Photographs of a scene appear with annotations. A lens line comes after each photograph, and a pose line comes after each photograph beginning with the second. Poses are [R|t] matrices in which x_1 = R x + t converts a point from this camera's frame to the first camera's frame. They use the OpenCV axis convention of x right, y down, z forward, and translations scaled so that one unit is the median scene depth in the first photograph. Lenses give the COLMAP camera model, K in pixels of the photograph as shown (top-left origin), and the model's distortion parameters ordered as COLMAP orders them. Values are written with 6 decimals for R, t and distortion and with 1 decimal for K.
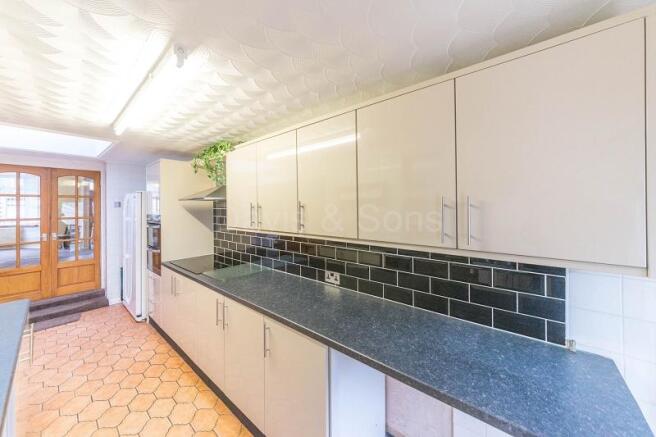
lens RADIAL K [[235.3, 0, 328.0], [0, 235.3, 205.7], [0, 0, 1]] dist [0.000154, -0.000156]
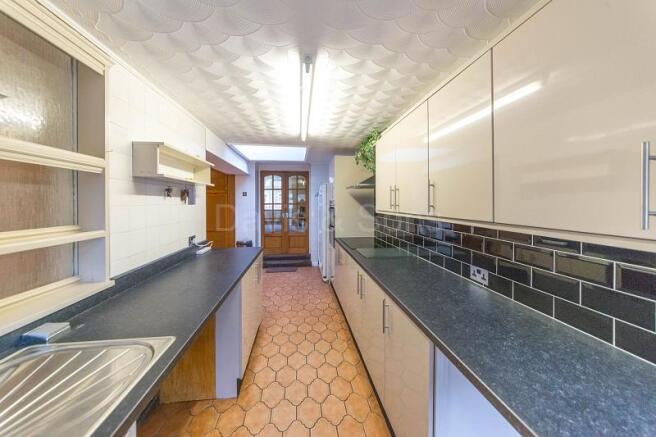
lens RADIAL K [[235.3, 0, 331.4], [0, 235.3, 203.8], [0, 0, 1]] dist [0.000154, -0.000156]
pose [[0.744204, 0.014155, -0.667803, 0.162222], [-0.003012, 0.999836, 0.017836, 0.047504], [0.667946, -0.011262, 0.744124, 0.070247]]
